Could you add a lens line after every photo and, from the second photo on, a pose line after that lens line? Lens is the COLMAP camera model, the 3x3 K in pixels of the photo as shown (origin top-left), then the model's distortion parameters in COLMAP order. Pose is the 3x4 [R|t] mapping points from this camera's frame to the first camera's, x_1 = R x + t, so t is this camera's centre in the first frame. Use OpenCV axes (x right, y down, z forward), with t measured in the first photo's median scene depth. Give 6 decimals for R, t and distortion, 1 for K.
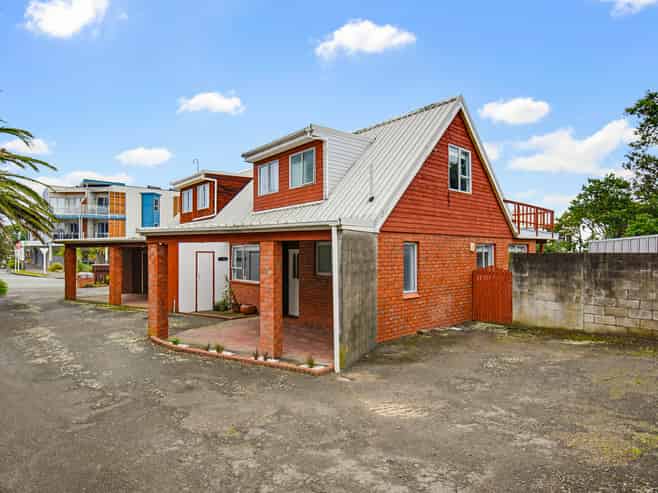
lens RADIAL K [[376.4, 0, 329.0], [0, 376.4, 246.5], [0, 0, 1]] dist [0.004254, 0.000945]
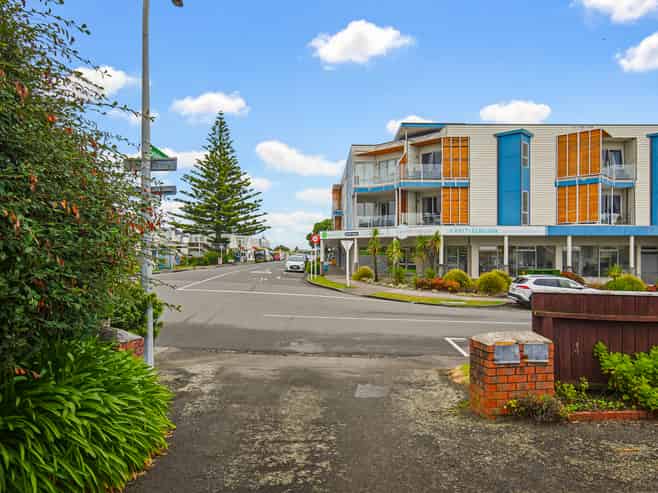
lens RADIAL K [[403.9, 0, 329.0], [0, 403.9, 246.5], [0, 0, 1]] dist [-0.000607, -0.000096]
pose [[0.765481, -0.005343, -0.643437, -0.331783], [0.000064, 0.999966, -0.008227, 0.016558], [0.643459, 0.006257, 0.765455, 0.446864]]
